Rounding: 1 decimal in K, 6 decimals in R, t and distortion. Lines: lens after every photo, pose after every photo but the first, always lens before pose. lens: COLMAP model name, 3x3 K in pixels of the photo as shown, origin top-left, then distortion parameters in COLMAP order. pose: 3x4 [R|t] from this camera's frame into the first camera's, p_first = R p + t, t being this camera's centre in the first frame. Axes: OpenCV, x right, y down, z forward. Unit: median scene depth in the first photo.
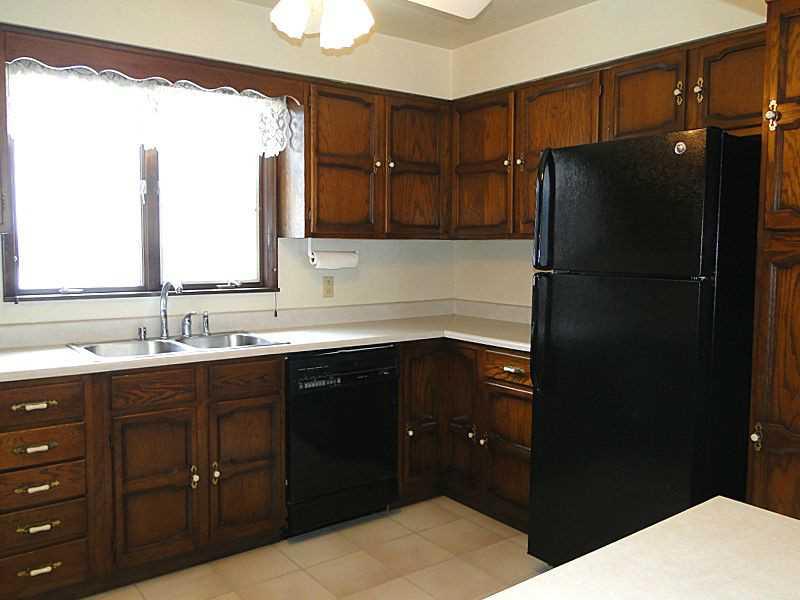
lens RADIAL K [[690.5, 0, 400.0], [0, 690.5, 300.0], [0, 0, 1]] dist [-0.001123, 0.001383]
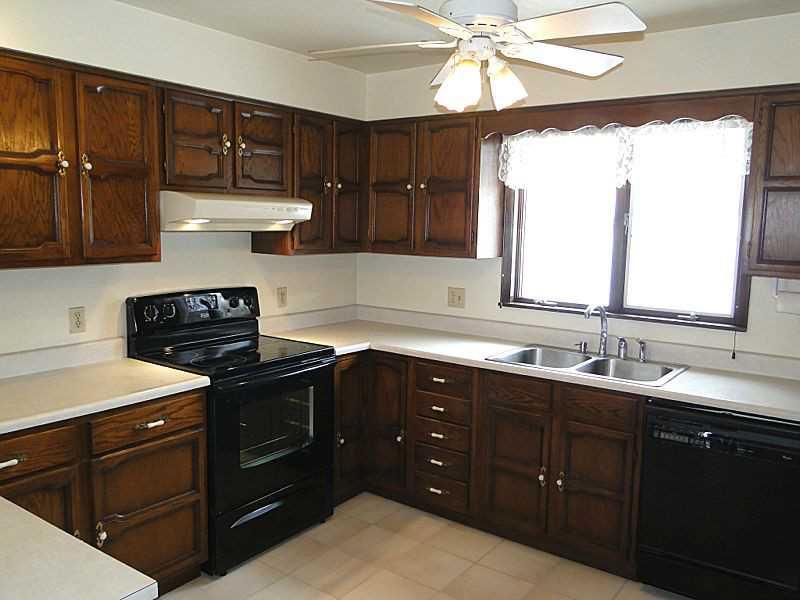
lens RADIAL K [[655.8, 0, 402.4], [0, 655.8, 295.6], [0, 0, 1]] dist [0.002258, 0.000714]
pose [[0.293298, 0.114428, -0.949148, 0.536815], [-0.096388, 0.991292, 0.089724, -0.100456], [0.951150, 0.065171, 0.301773, 0.355131]]
